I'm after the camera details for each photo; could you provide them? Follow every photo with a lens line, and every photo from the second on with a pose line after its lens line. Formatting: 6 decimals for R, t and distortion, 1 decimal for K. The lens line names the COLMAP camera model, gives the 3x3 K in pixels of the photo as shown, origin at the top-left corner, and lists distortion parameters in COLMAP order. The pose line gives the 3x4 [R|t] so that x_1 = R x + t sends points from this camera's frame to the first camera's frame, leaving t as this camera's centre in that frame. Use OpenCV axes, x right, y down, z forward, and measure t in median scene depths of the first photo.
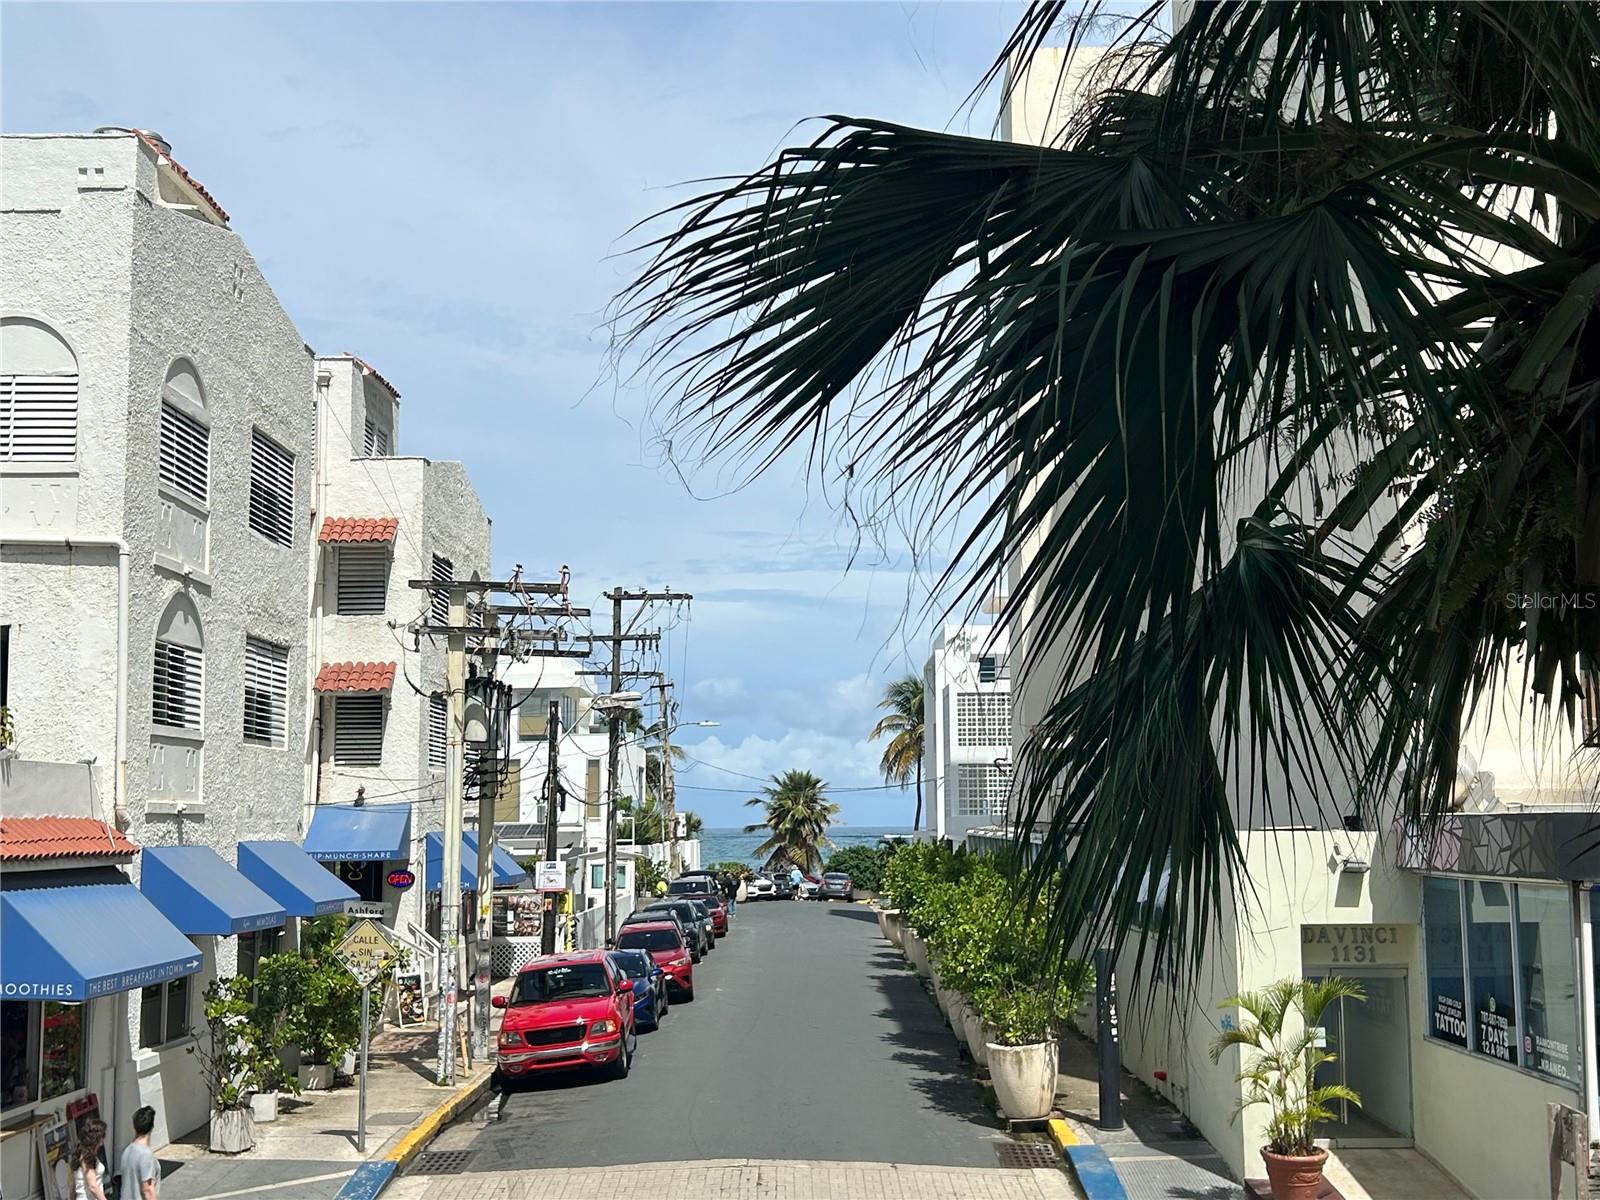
lens RADIAL K [[1906.6, 0, 800.0], [0, 1906.6, 600.0], [0, 0, 1]] dist [0.111266, -0.007767]
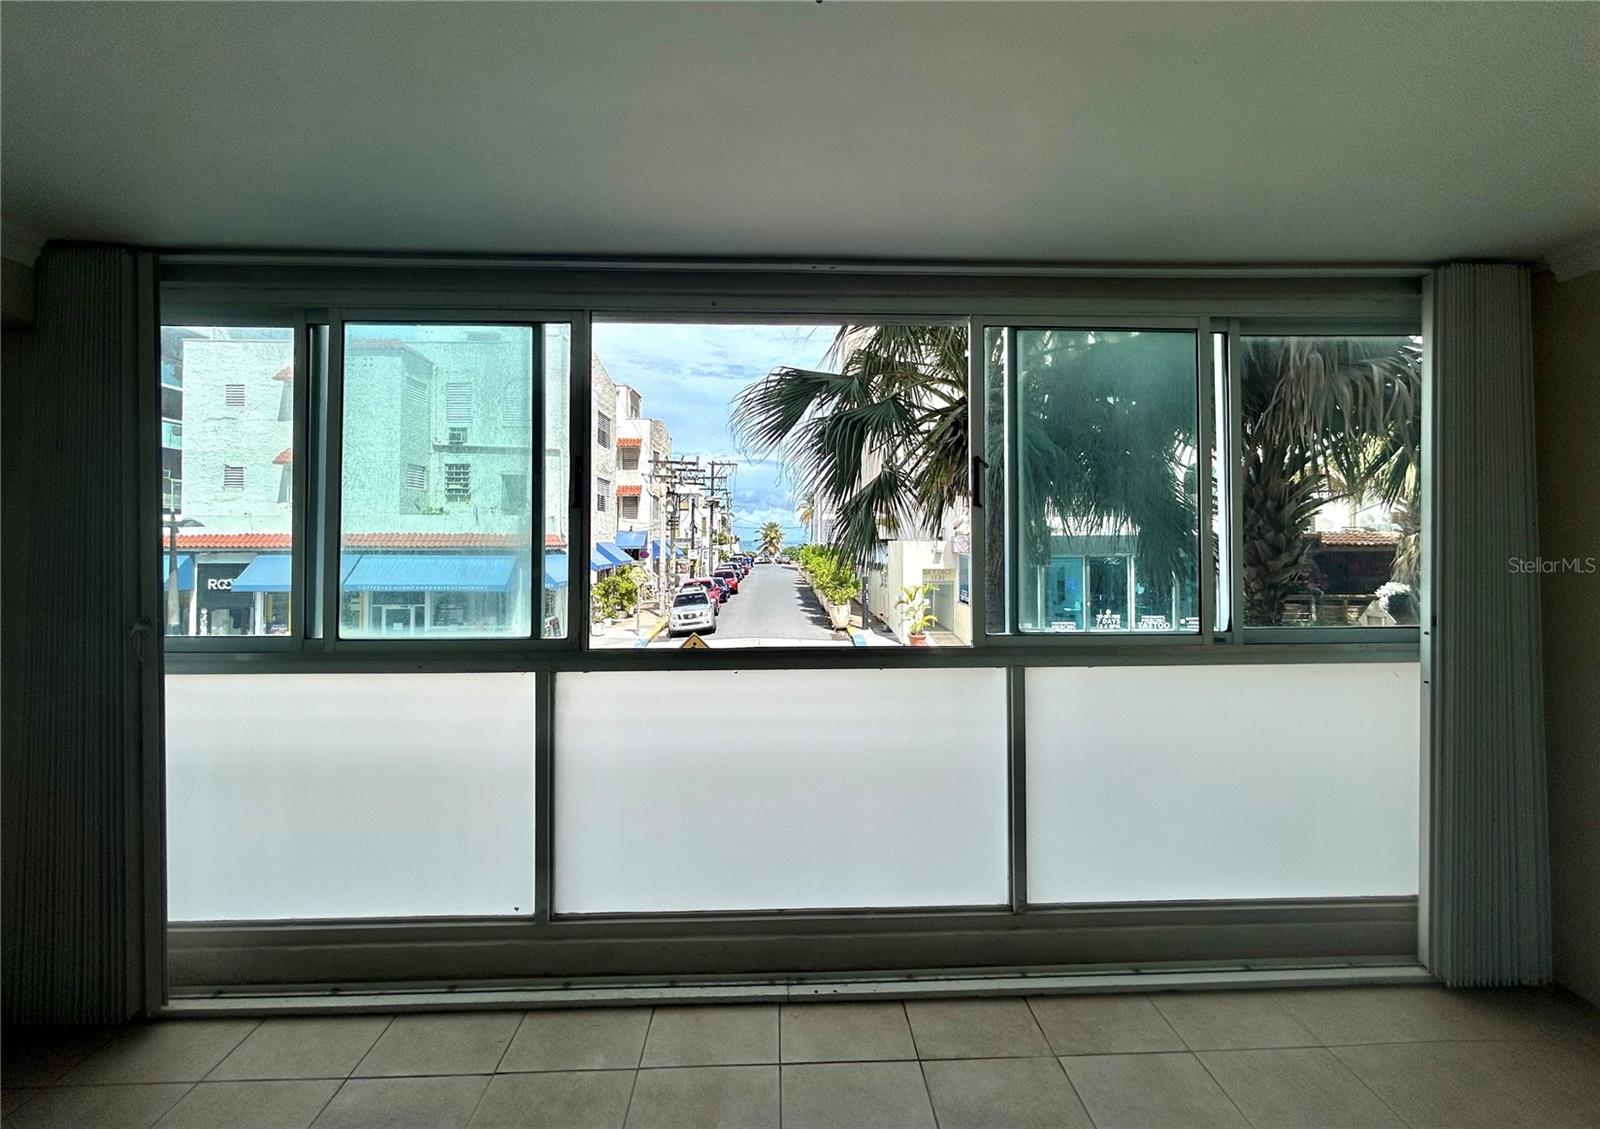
lens RADIAL K [[669.8, 0, 803.5], [0, 669.8, 544.1], [0, 0, 1]] dist [-0.000017, -0.000003]
pose [[0.998921, 0.007217, 0.045878, 0.000485], [-0.012819, 0.992323, 0.123007, -0.010681], [-0.044638, -0.123463, 0.991345, -0.101138]]
